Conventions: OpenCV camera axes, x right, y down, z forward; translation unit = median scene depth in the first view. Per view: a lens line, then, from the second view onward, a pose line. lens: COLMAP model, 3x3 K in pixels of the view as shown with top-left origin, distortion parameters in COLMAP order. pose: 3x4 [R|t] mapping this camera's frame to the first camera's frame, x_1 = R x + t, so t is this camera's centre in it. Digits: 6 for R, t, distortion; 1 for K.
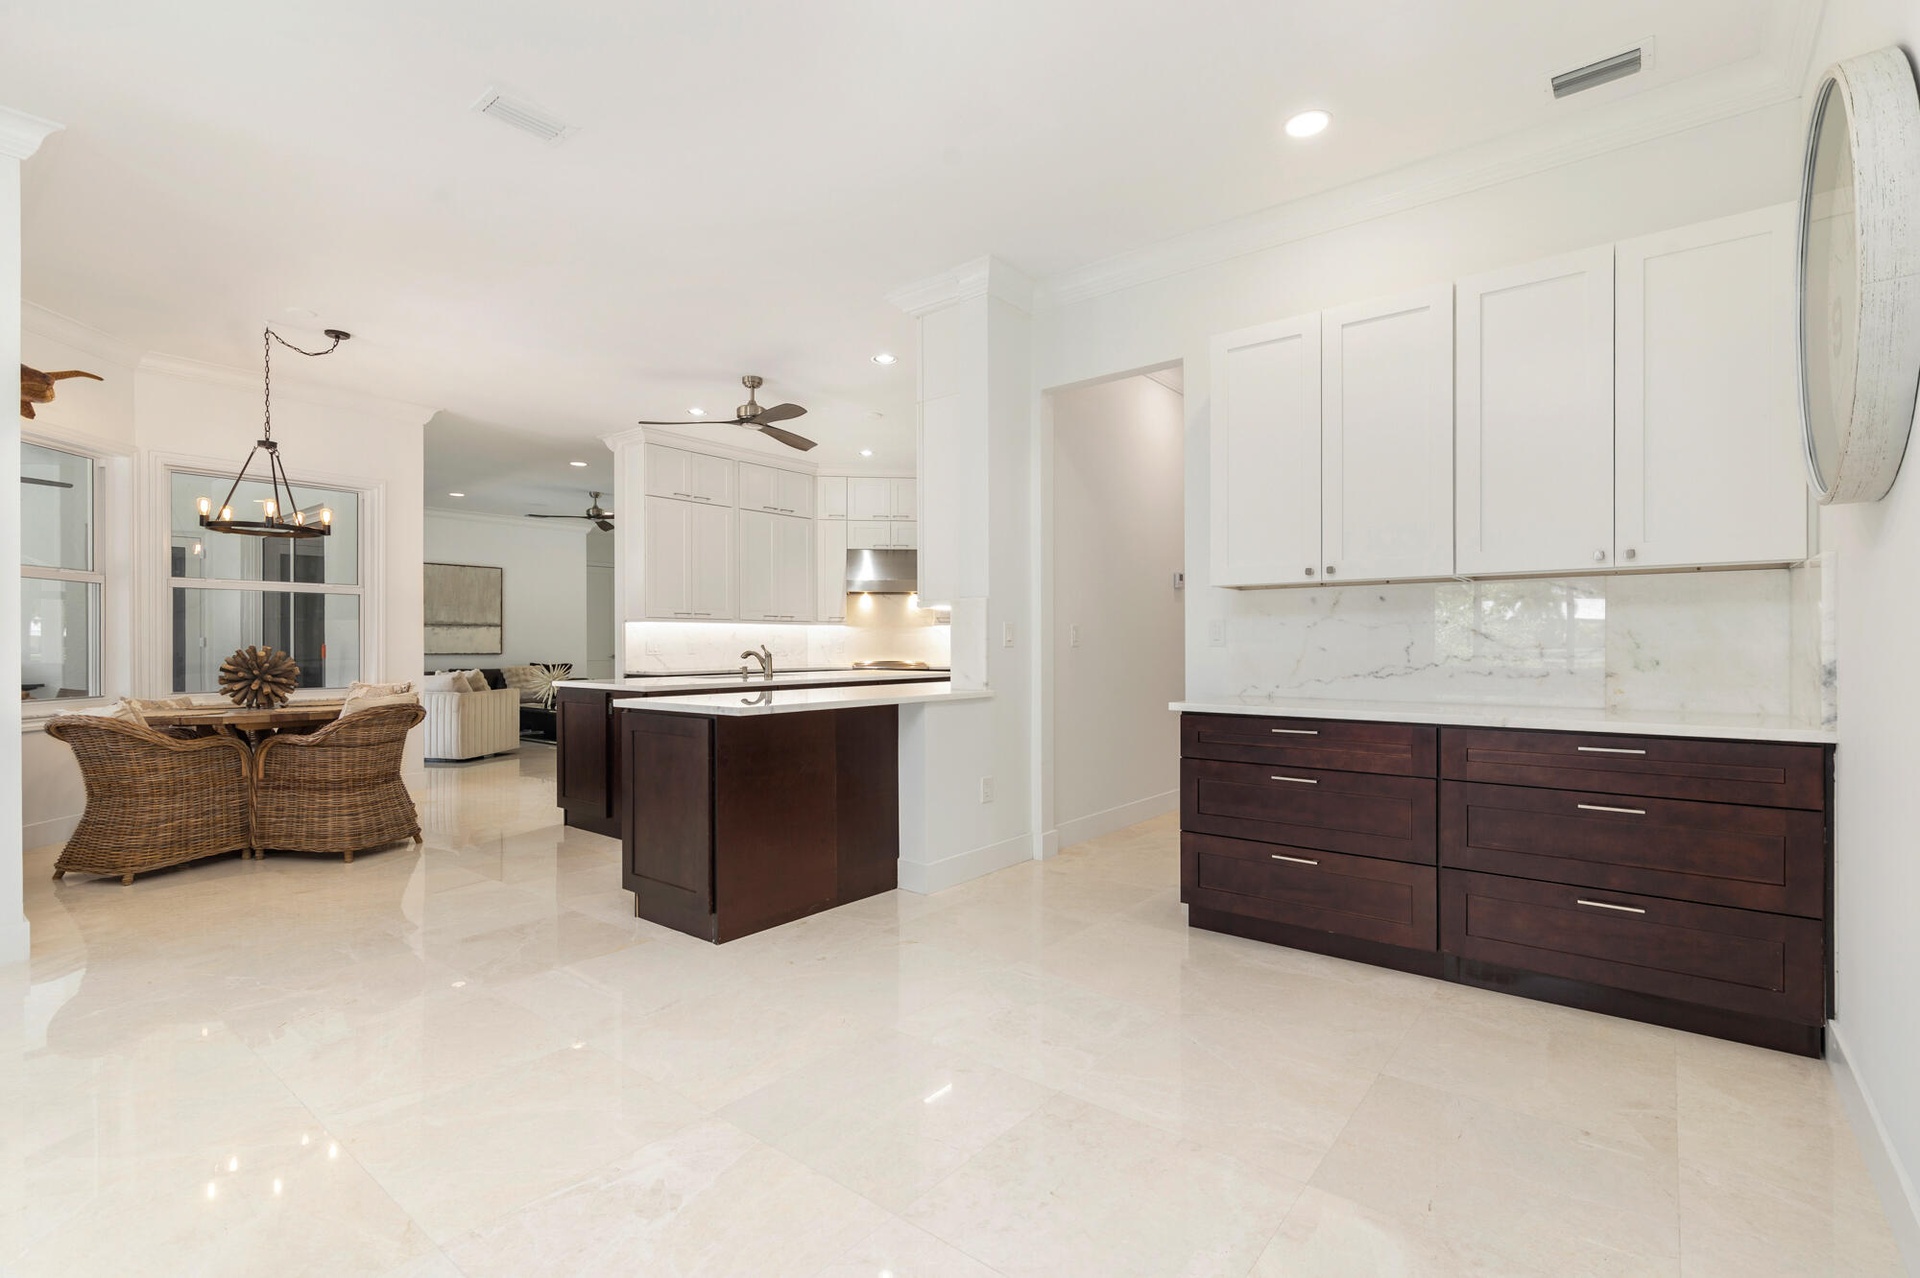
lens RADIAL K [[883.8, 0, 952.6], [0, 883.8, 644.3], [0, 0, 1]] dist [0.003094, -0.002142]
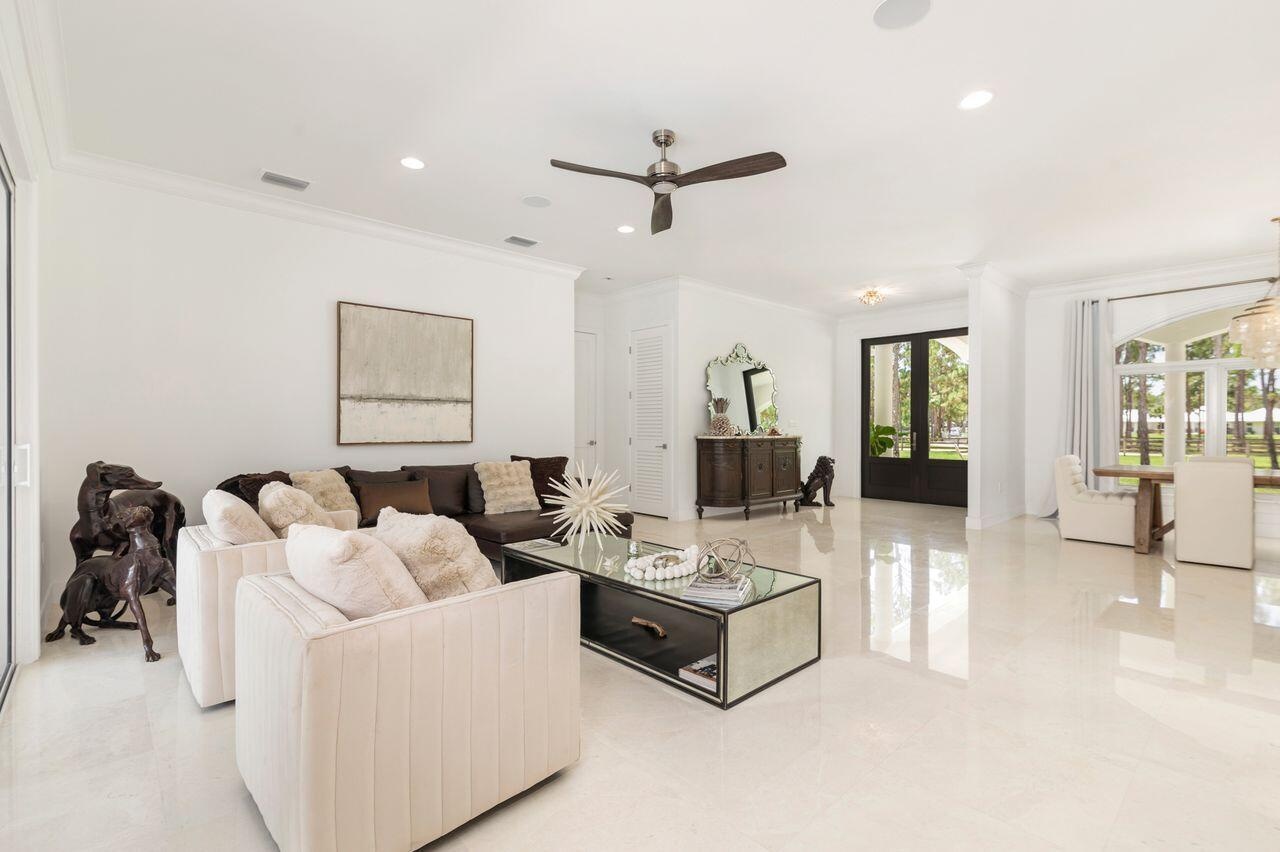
lens RADIAL K [[589.2, 0, 623.6], [0, 589.2, 425.1], [0, 0, 1]] dist [0.003094, -0.002142]
pose [[0.985970, 0.000711, -0.166923, -0.579729], [-0.001045, 0.999998, -0.001909, -0.003274], [0.166921, 0.002057, 0.985968, 1.034939]]
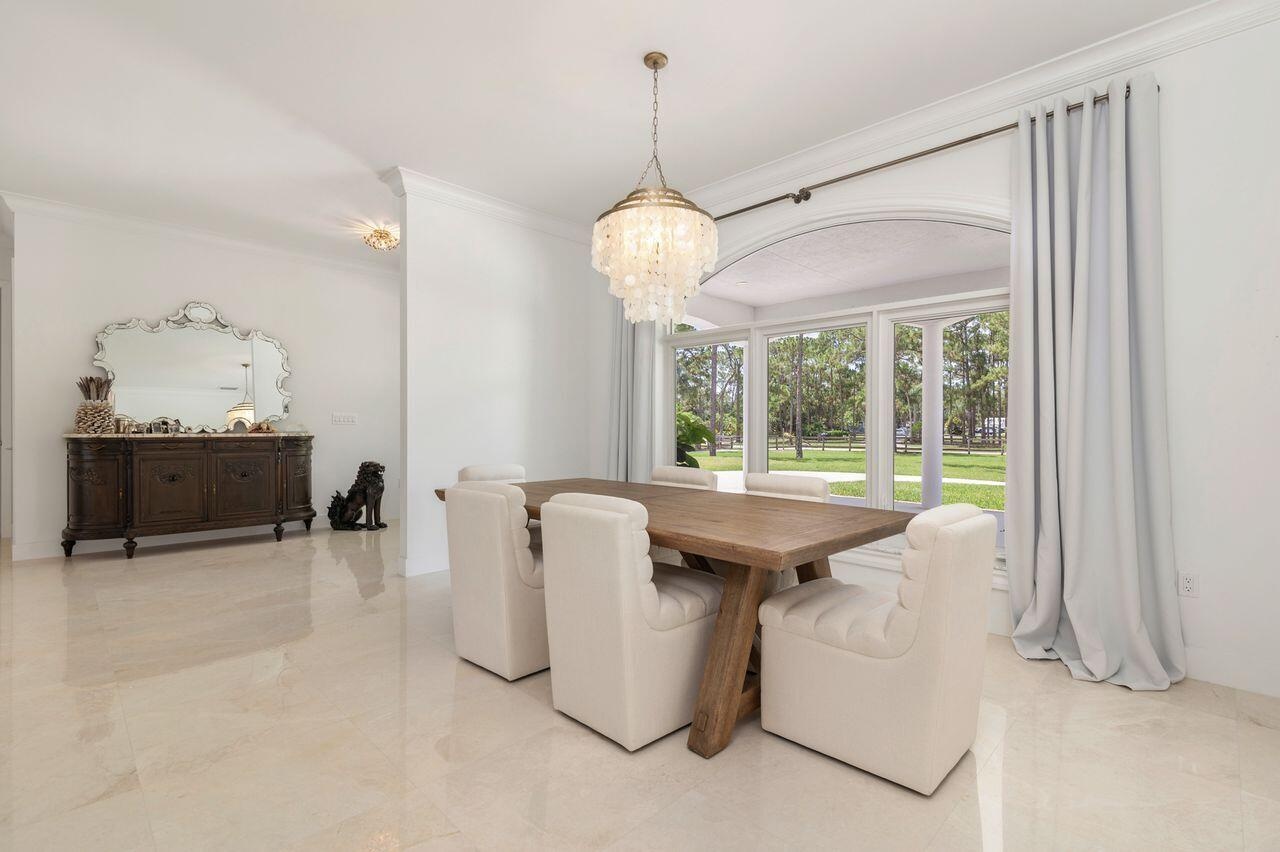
lens RADIAL K [[589.2, 0, 652.5], [0, 589.2, 427.0], [0, 0, 1]] dist [0.003094, -0.002142]
pose [[0.994237, 0.000053, -0.107201, 0.187252], [-0.000170, 0.999999, -0.001085, 0.007033], [0.107201, 0.001097, 0.994237, 1.487647]]
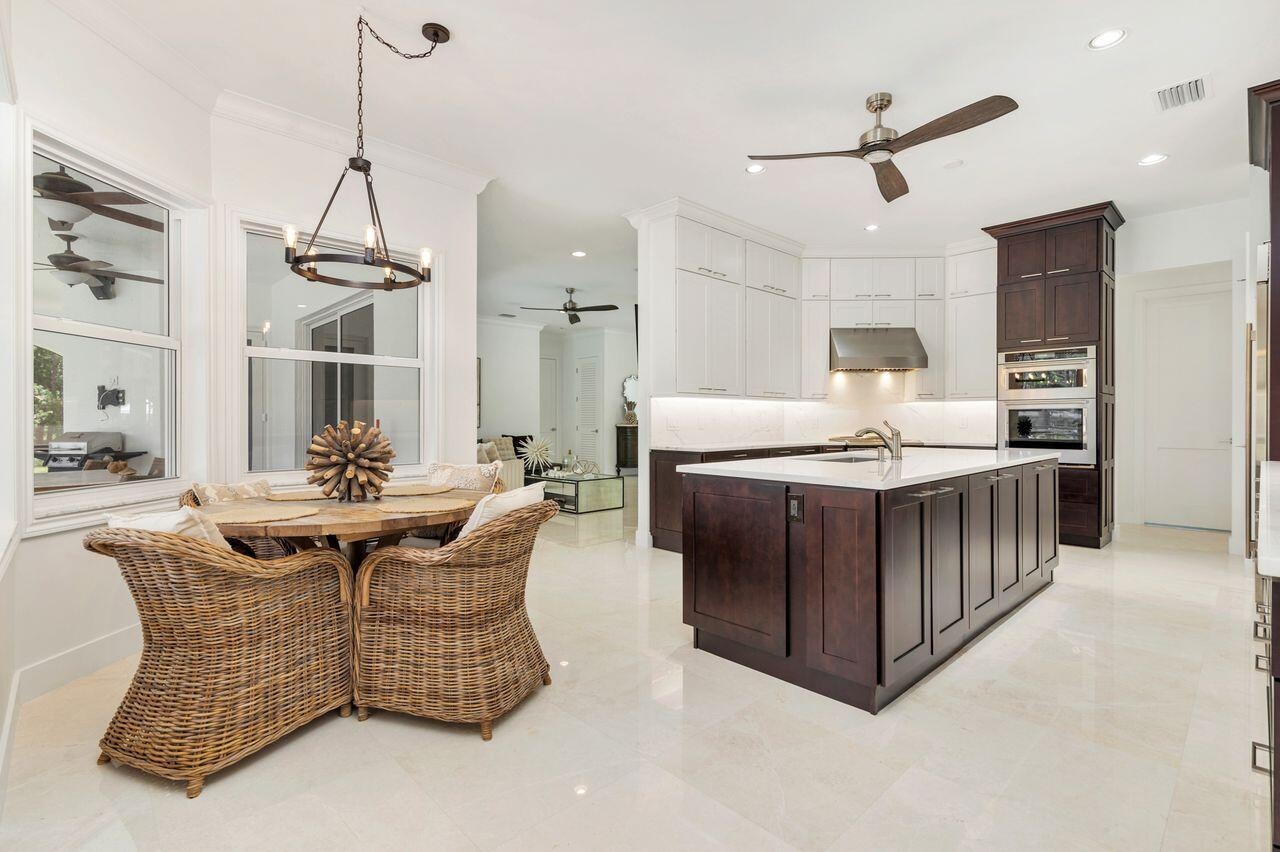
lens RADIAL K [[589.2, 0, 628.3], [0, 589.2, 421.8], [0, 0, 1]] dist [0.003094, -0.002142]
pose [[0.990380, 0.002862, -0.138342, -0.347100], [-0.002389, 0.999991, 0.003582, 0.000125], [0.138351, -0.003217, 0.990378, 0.382770]]
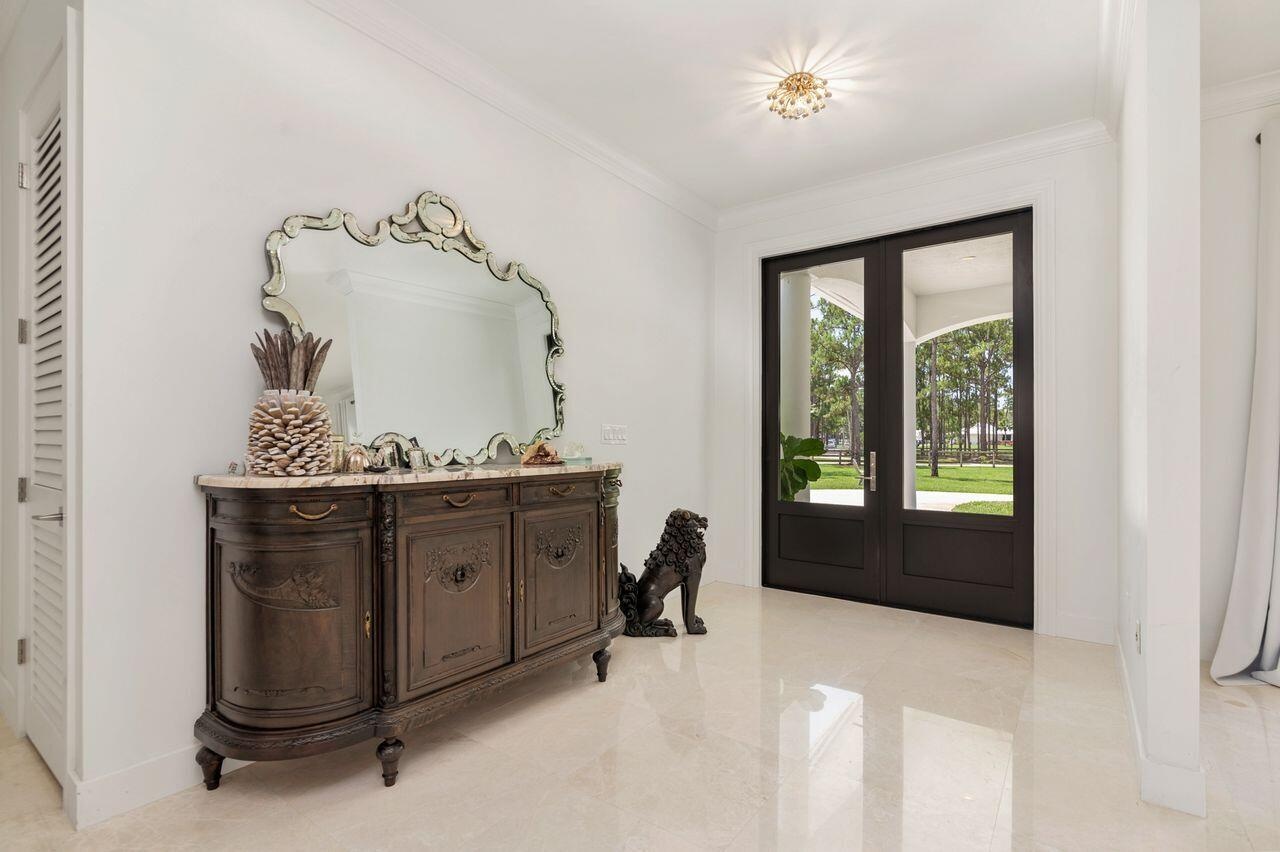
lens RADIAL K [[589.2, 0, 633.1], [0, 589.2, 431.9], [0, 0, 1]] dist [0.003094, -0.002142]
pose [[0.999538, 0.002343, 0.030293, -0.423487], [-0.002040, 0.999948, -0.010036, -0.004264], [-0.030315, 0.009969, 0.999491, 1.846843]]
